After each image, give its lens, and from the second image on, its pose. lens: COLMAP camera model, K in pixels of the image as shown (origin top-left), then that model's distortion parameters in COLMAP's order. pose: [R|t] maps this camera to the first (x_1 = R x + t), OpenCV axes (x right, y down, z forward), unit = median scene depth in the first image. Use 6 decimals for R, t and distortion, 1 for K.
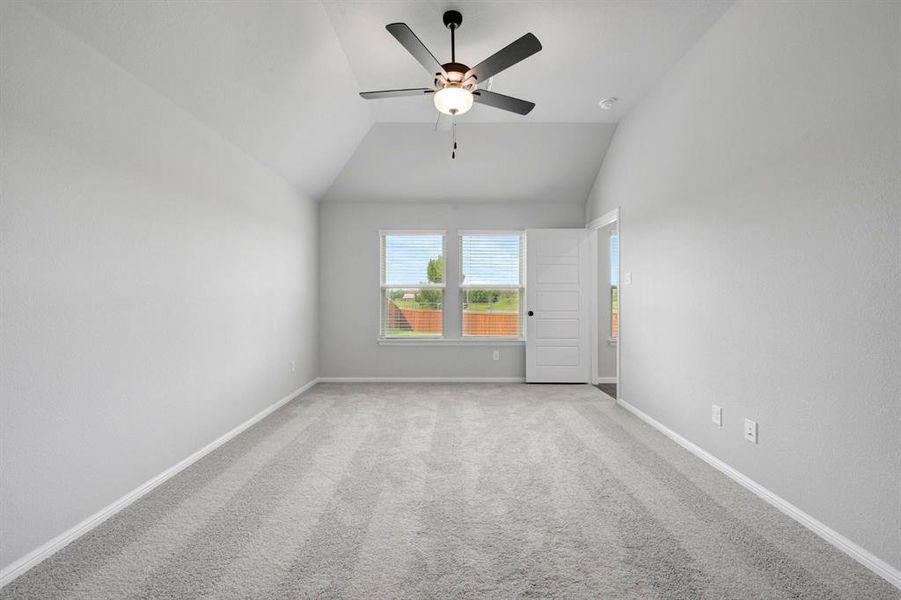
lens RADIAL K [[365.1, 0, 448.9], [0, 365.1, 296.8], [0, 0, 1]] dist [0.002080, -0.000116]
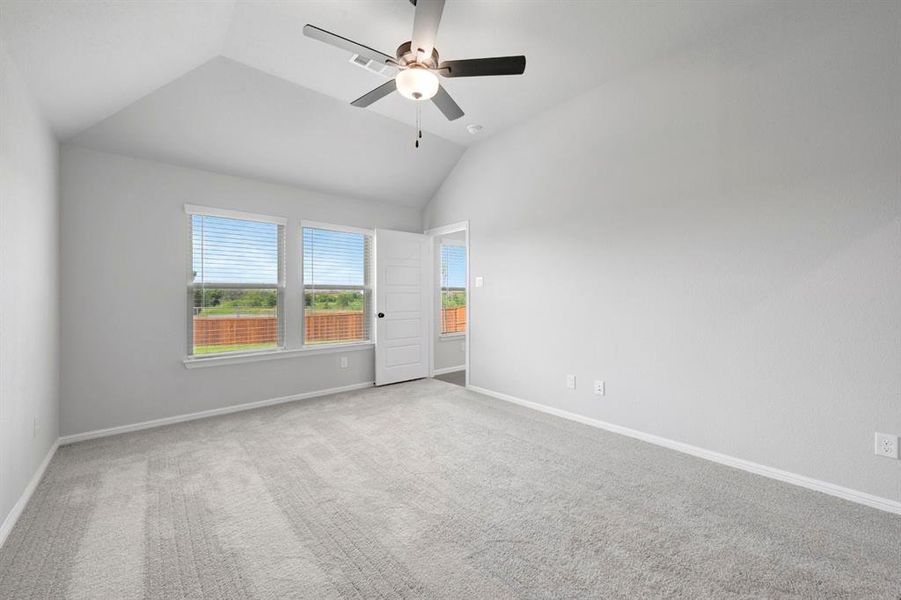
lens RADIAL K [[365.1, 0, 449.6], [0, 365.1, 300.4], [0, 0, 1]] dist [0.002080, -0.000116]
pose [[0.749449, -0.011507, 0.661963, -0.302501], [0.007079, 0.999931, 0.009368, -0.002157], [-0.662025, -0.002335, 0.749478, 0.147175]]
